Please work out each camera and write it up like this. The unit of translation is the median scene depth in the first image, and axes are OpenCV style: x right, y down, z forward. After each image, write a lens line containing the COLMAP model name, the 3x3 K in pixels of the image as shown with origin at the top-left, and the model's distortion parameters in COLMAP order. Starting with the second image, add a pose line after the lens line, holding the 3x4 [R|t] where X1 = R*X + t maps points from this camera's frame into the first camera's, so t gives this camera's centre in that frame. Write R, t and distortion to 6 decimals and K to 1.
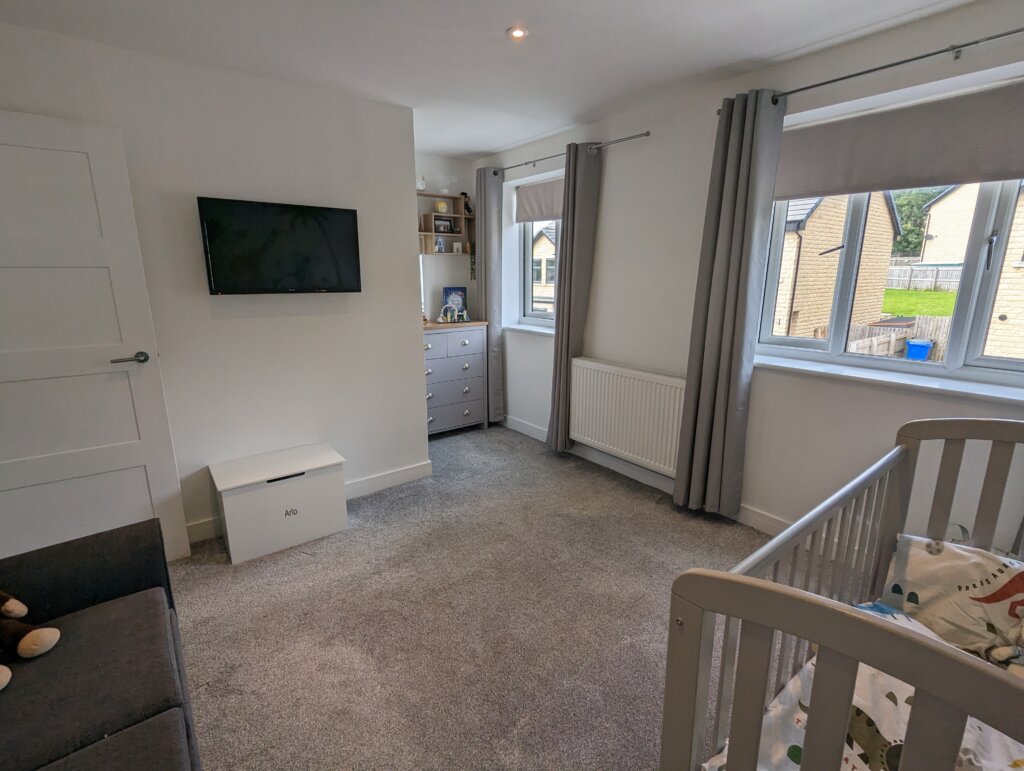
lens RADIAL K [[483.4, 0, 512.8], [0, 483.4, 385.4], [0, 0, 1]] dist [0.000329, 0.001678]
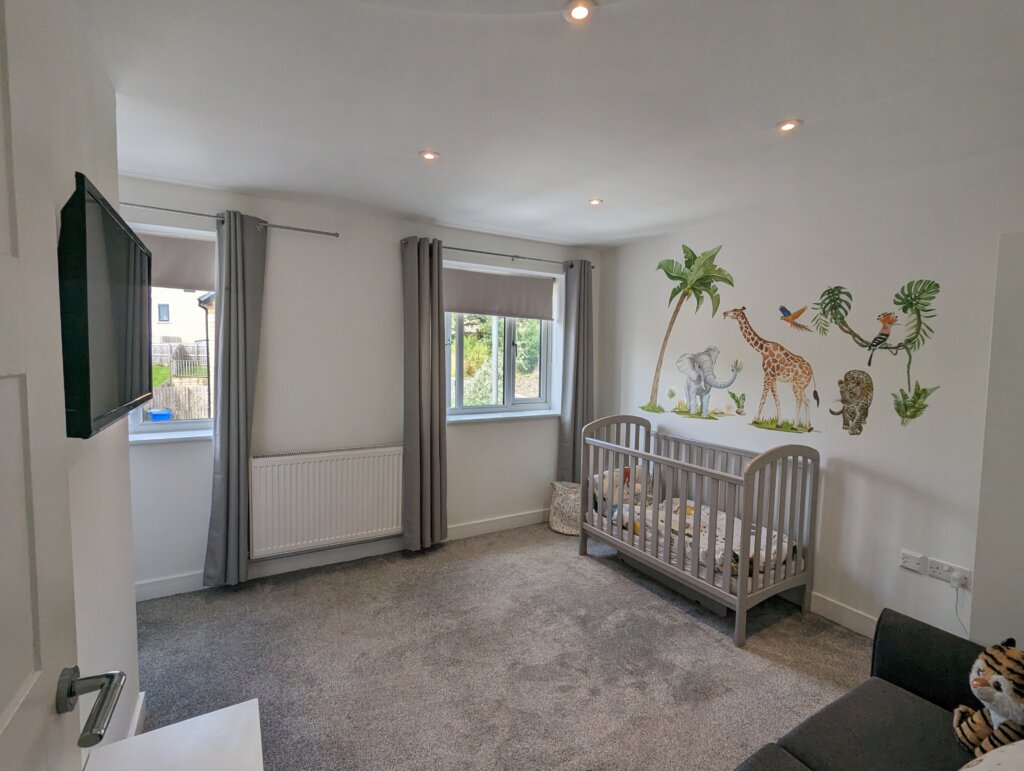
lens RADIAL K [[483.4, 0, 513.6], [0, 483.4, 385.0], [0, 0, 1]] dist [0.000329, 0.001678]
pose [[0.131513, -0.064835, 0.989192, -0.695235], [0.209440, 0.977151, 0.036200, -0.128452], [-0.968937, 0.202416, 0.142087, 0.470117]]
